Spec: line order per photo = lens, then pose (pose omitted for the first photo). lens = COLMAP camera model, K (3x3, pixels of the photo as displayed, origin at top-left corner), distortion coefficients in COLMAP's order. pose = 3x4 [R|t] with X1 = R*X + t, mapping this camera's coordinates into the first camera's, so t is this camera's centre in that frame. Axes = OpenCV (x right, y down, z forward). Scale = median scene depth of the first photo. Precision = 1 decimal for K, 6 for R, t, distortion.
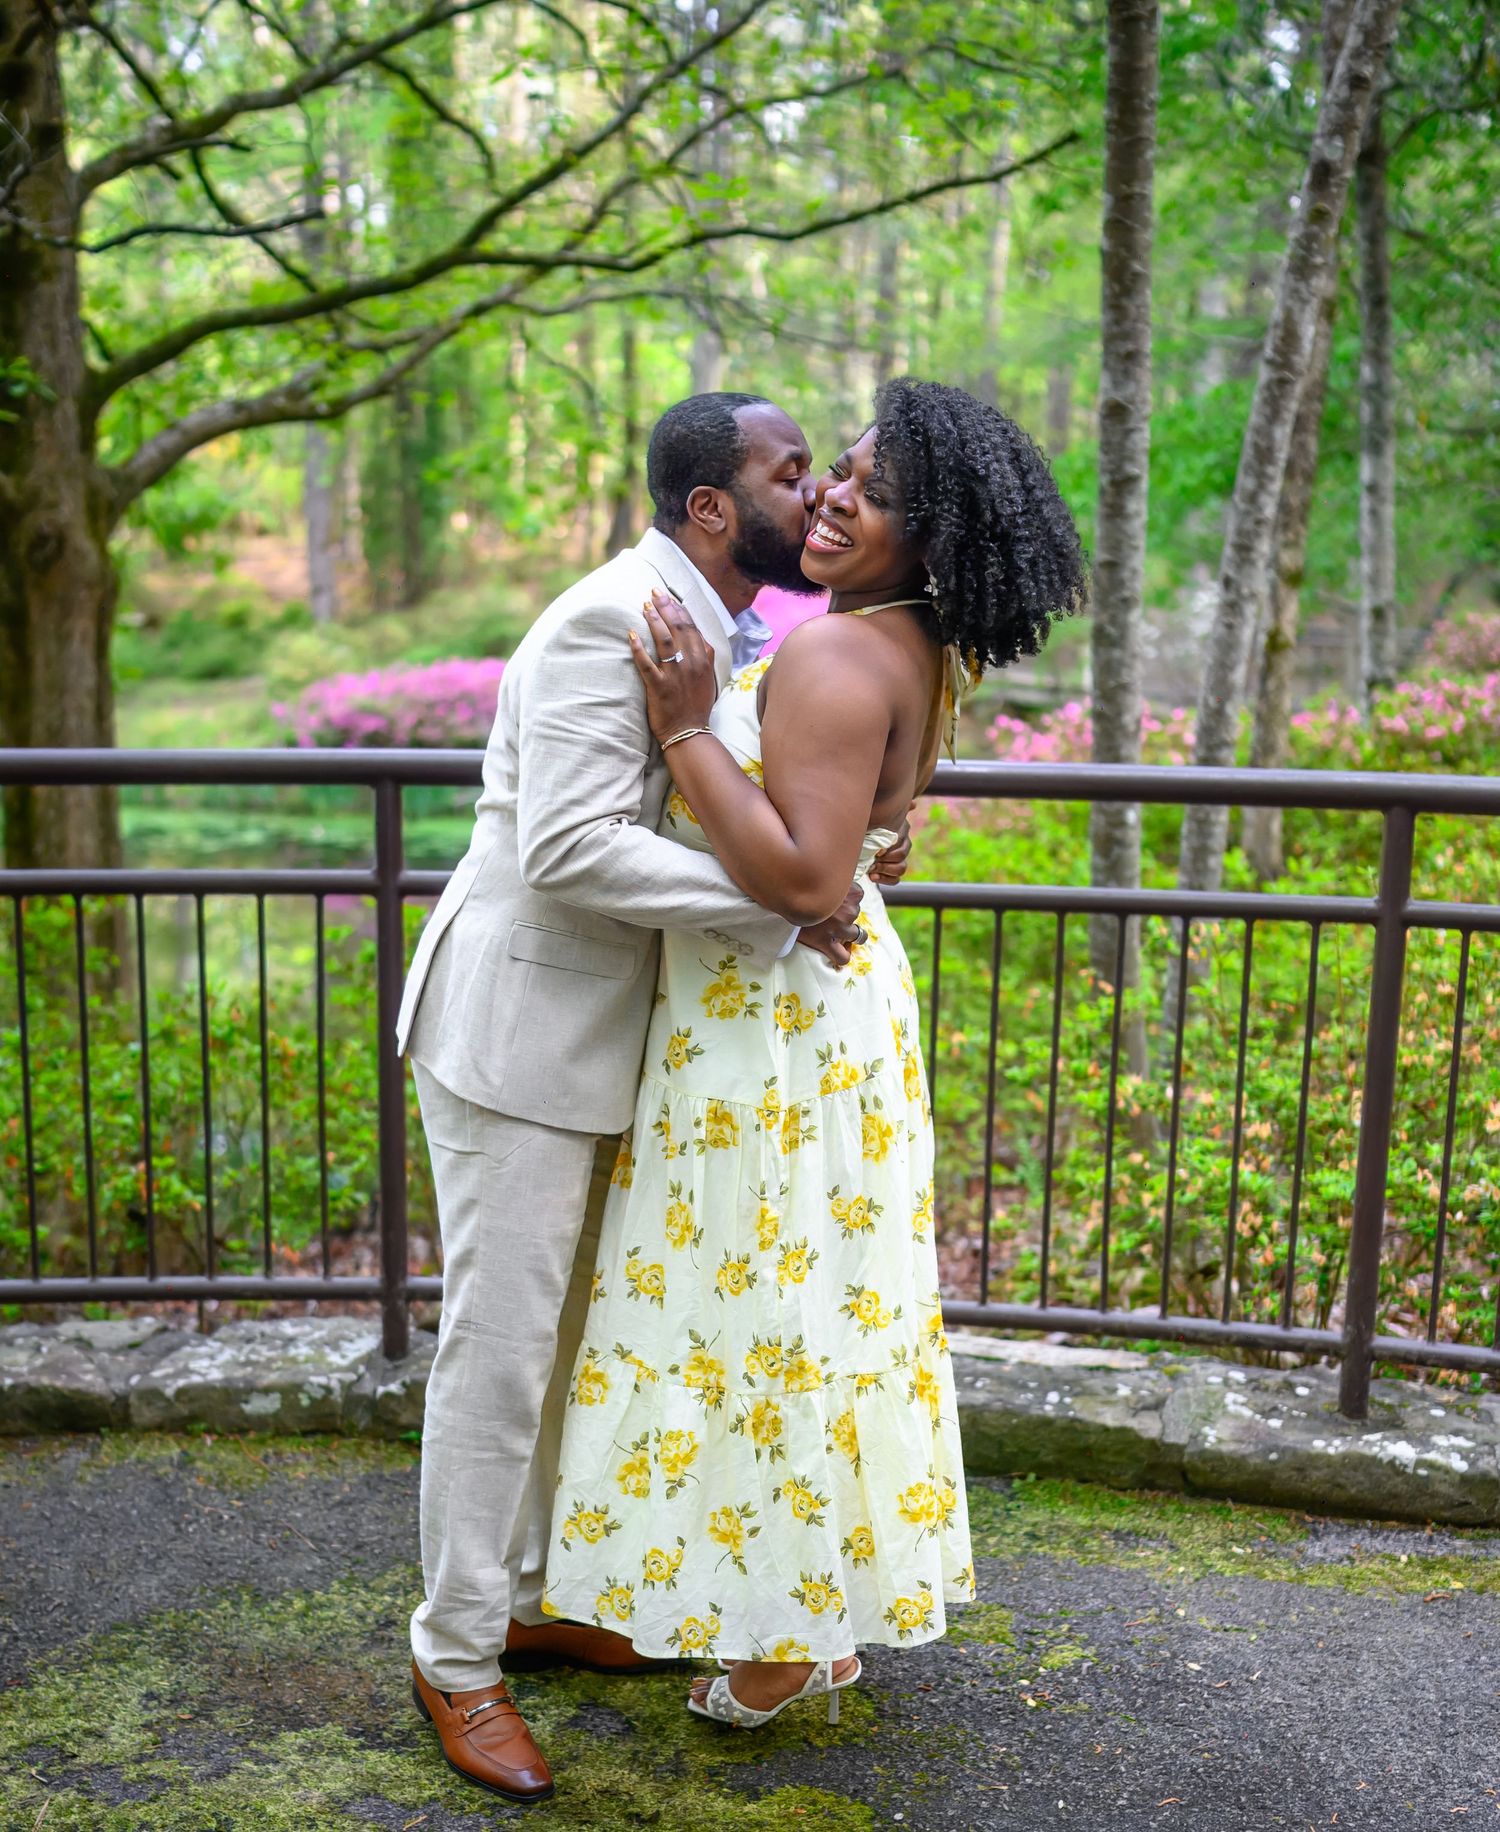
lens RADIAL K [[2535.5, 0, 625.8], [0, 2535.5, 1153.7], [0, 0, 1]] dist [-0.027836, 0.068290]
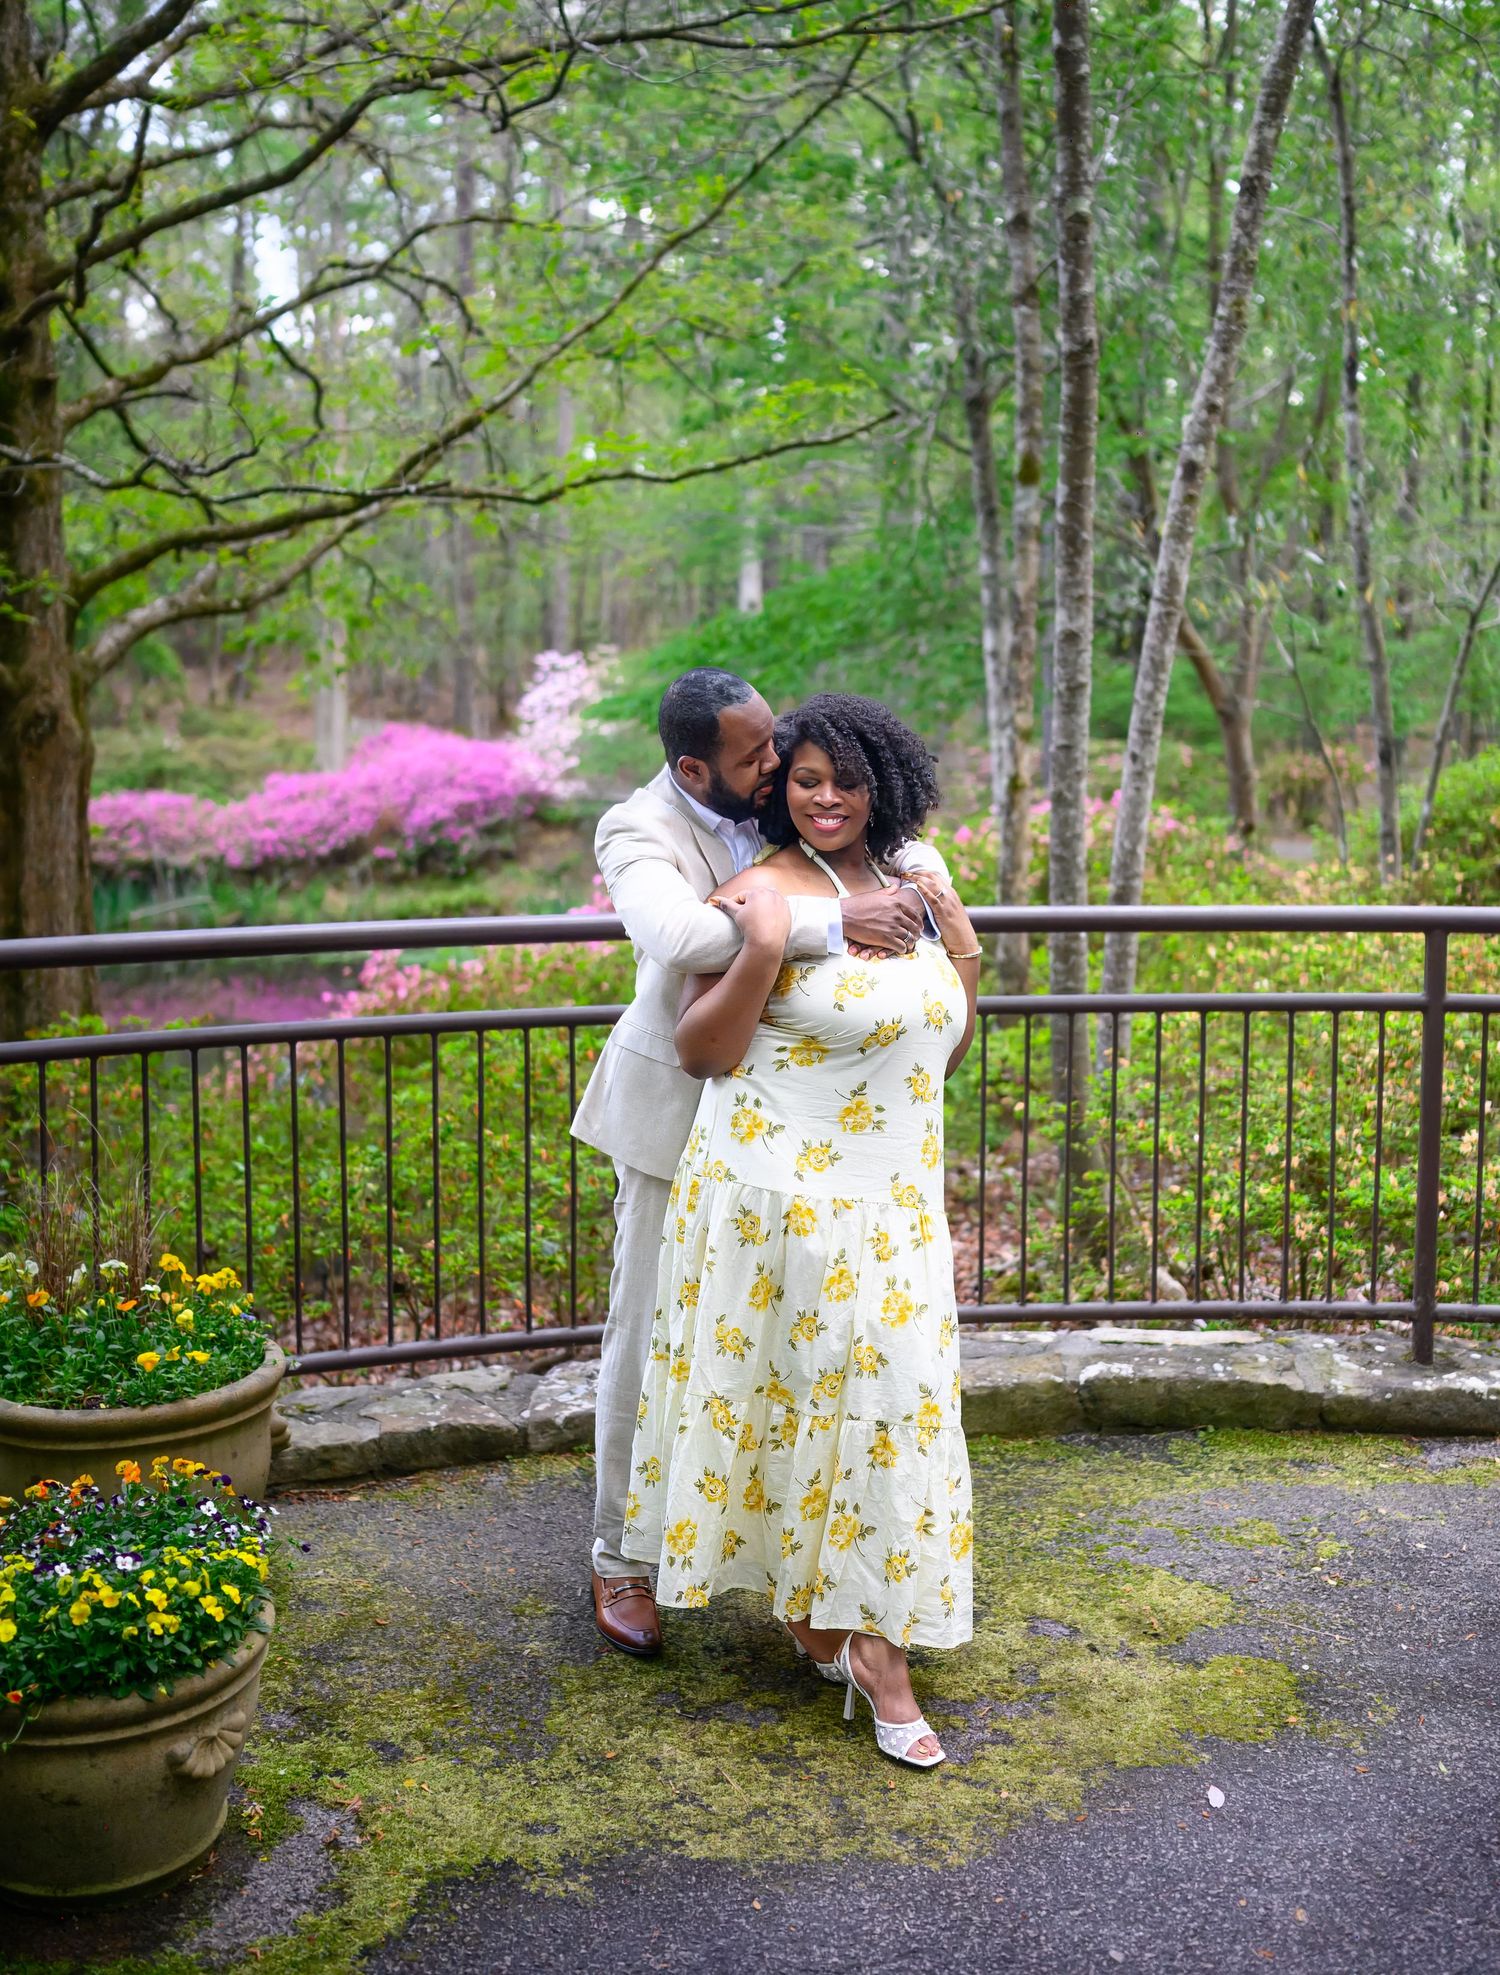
lens RADIAL K [[2242.2, 0, 749.1], [0, 2242.2, 914.8], [0, 0, 1]] dist [-0.017889, 0.051341]
pose [[0.969714, -0.032284, 0.242100, -0.367251], [0.063478, 0.990477, -0.122174, -0.013690], [-0.235850, 0.133842, 0.962528, -0.132649]]
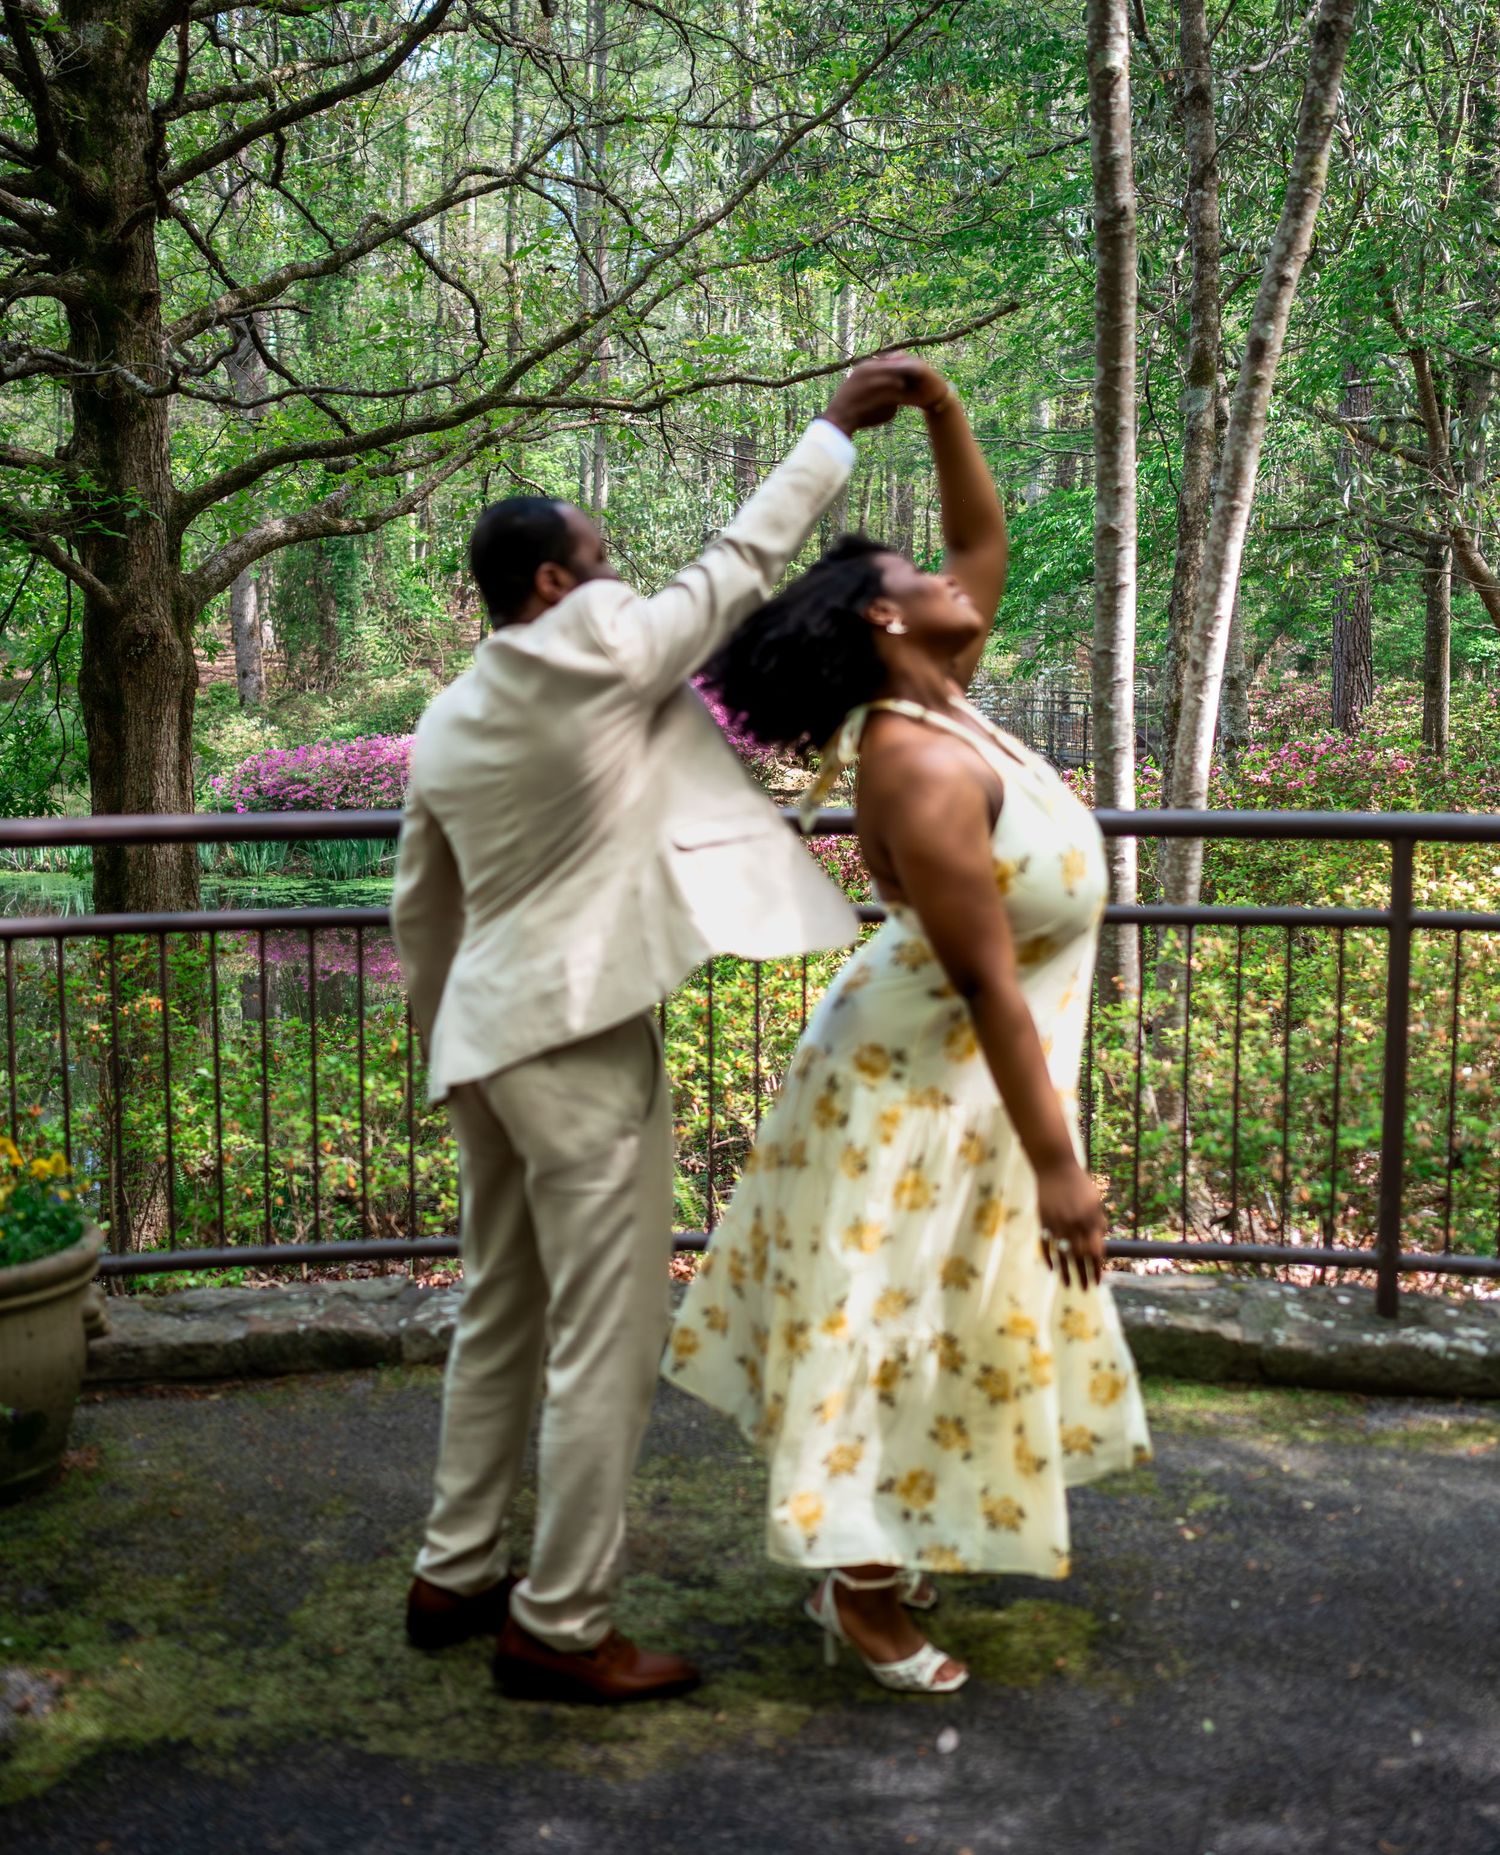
lens RADIAL K [[2367.4, 0, 677.6], [0, 2367.4, 913.4], [0, 0, 1]] dist [-0.000353, -0.005569]
pose [[0.997069, -0.019667, 0.073932, -0.150651], [0.028076, 0.993029, -0.114475, 0.029445], [-0.071165, 0.116215, 0.990671, -0.168909]]
